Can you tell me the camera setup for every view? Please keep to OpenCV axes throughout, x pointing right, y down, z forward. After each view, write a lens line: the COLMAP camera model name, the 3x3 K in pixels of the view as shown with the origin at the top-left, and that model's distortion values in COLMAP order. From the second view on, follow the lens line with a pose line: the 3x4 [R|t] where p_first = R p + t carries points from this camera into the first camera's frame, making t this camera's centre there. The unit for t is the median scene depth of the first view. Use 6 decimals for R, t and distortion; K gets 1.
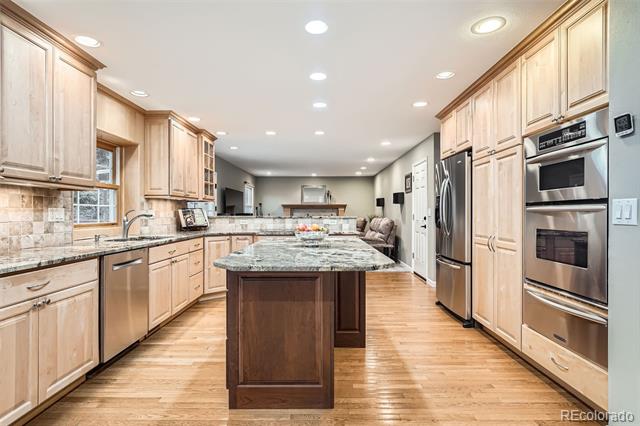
lens RADIAL K [[338.4, 0, 320.0], [0, 338.4, 213.0], [0, 0, 1]] dist [0.000203, -0.000022]
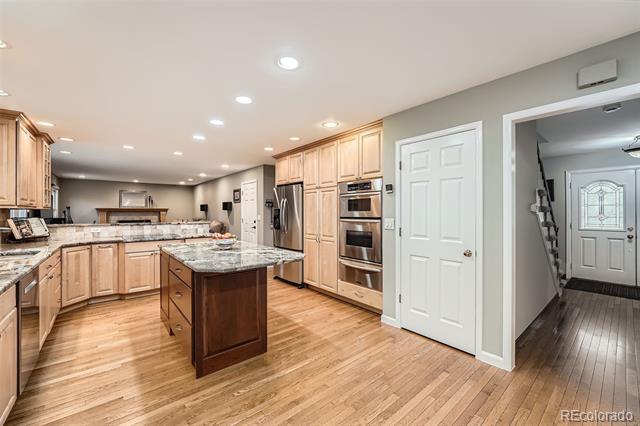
lens RADIAL K [[258.8, 0, 320.0], [0, 258.8, 213.0], [0, 0, 1]] dist [-0.006968, -0.000218]
pose [[0.763095, -0.000446, 0.646286, -0.326820], [-0.000743, 0.999998, 0.001567, -0.040775], [-0.646286, -0.001676, 0.763093, -0.044218]]
